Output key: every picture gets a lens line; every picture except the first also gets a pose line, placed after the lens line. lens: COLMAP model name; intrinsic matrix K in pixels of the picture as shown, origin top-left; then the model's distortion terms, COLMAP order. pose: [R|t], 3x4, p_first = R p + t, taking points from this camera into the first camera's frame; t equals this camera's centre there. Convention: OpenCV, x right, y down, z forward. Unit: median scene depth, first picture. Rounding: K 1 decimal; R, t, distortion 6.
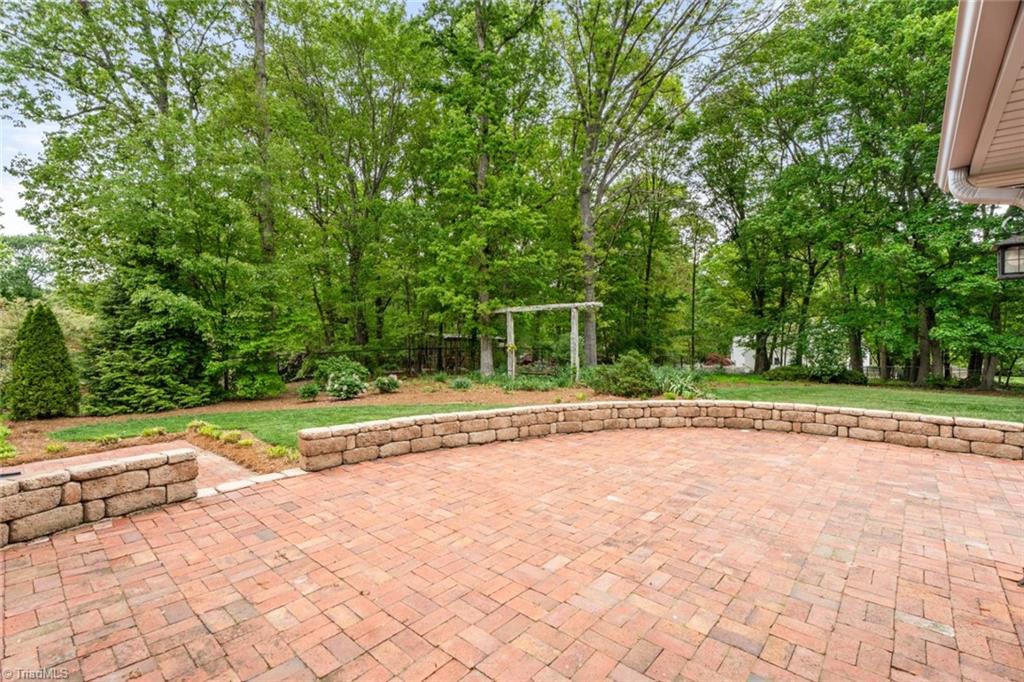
lens RADIAL K [[447.8, 0, 512.8], [0, 447.8, 336.1], [0, 0, 1]] dist [0.001129, -0.000734]
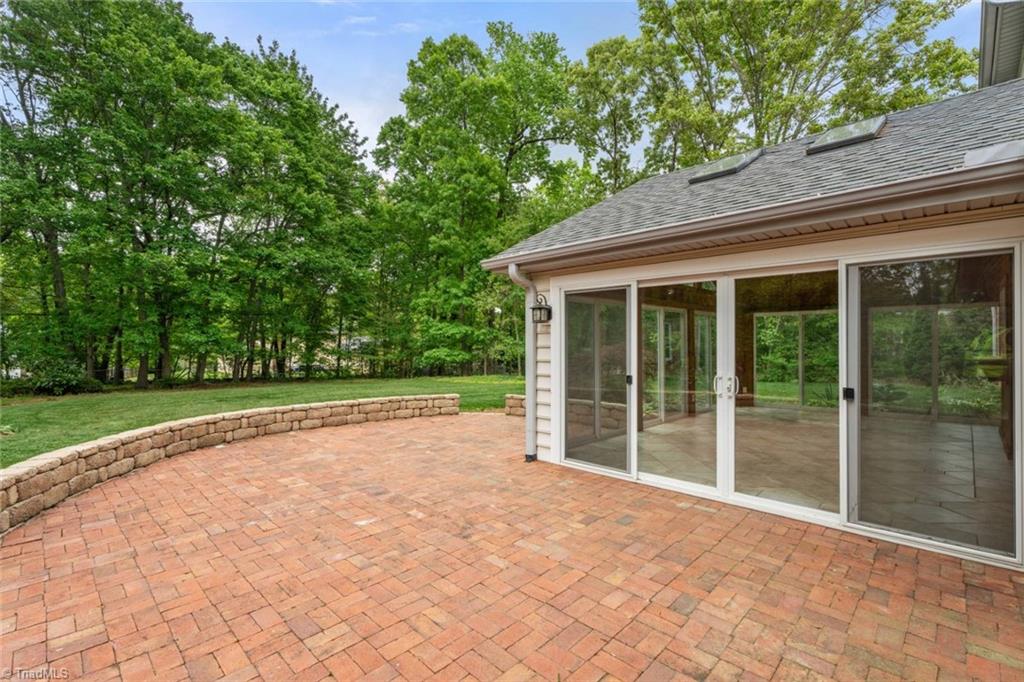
lens RADIAL K [[447.8, 0, 512.8], [0, 447.8, 336.1], [0, 0, 1]] dist [0.001129, -0.000734]
pose [[0.054547, 0.013945, 0.998414, -0.673896], [-0.008648, 0.999872, -0.013493, -0.017202], [-0.998474, -0.007899, 0.054661, 0.615433]]
